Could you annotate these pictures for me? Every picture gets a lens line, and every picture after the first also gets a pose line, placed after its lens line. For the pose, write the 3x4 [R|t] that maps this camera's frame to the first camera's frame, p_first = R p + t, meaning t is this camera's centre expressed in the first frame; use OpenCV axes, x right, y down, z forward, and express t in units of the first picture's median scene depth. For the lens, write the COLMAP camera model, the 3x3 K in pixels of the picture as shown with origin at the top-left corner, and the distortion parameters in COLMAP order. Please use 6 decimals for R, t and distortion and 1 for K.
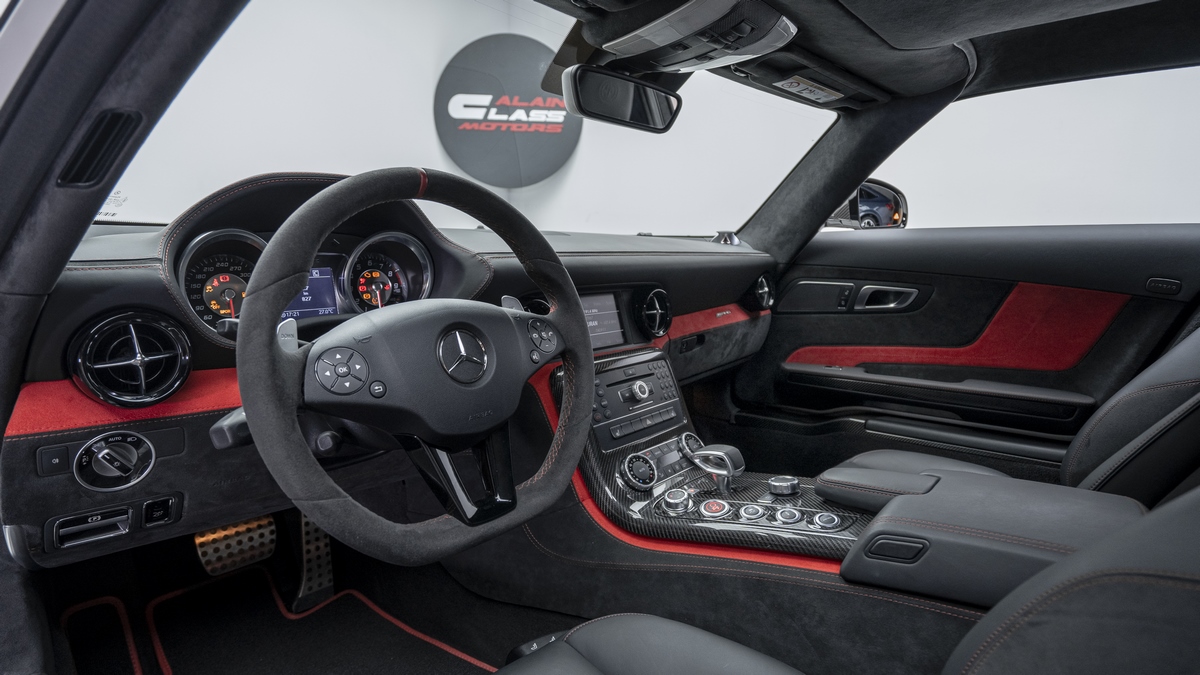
lens RADIAL K [[626.1, 0, 600.0], [0, 626.1, 337.5], [0, 0, 1]] dist [-0.004011, 0.000837]
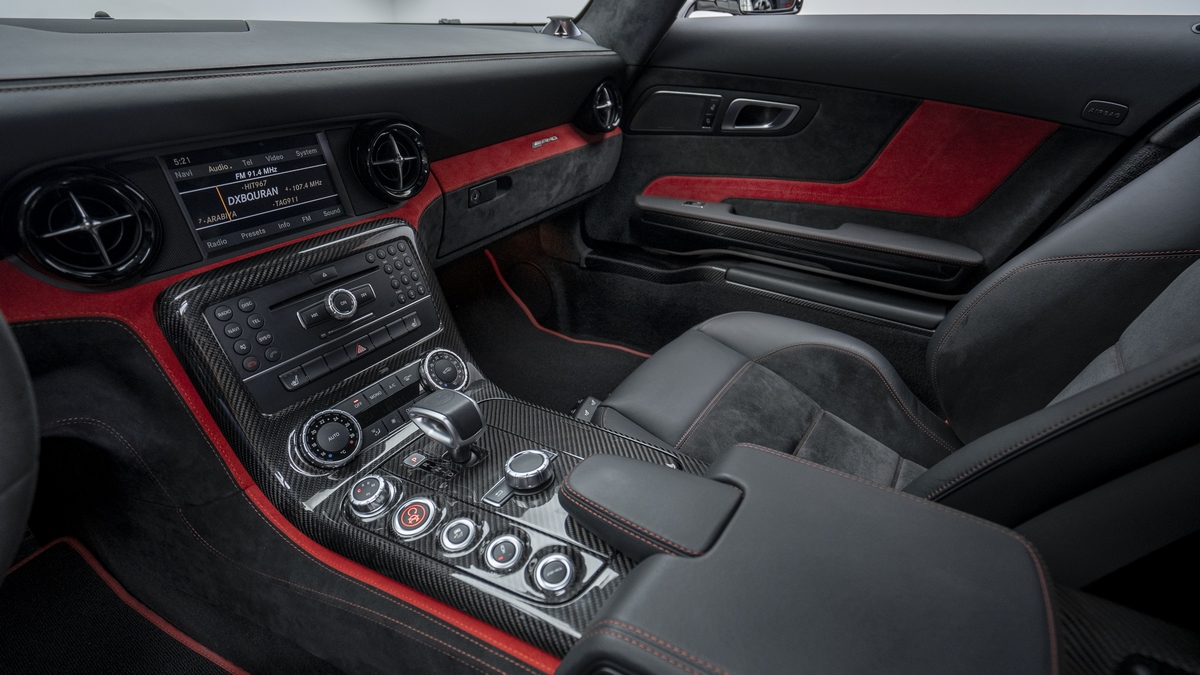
lens RADIAL K [[561.1, 0, 600.0], [0, 561.1, 337.5], [0, 0, 1]] dist [-0.060448, 0.022577]
pose [[0.994626, -0.050513, 0.090371, 0.191523], [0.014544, 0.932410, 0.361108, -0.058981], [-0.102504, -0.357853, 0.928135, 0.300415]]
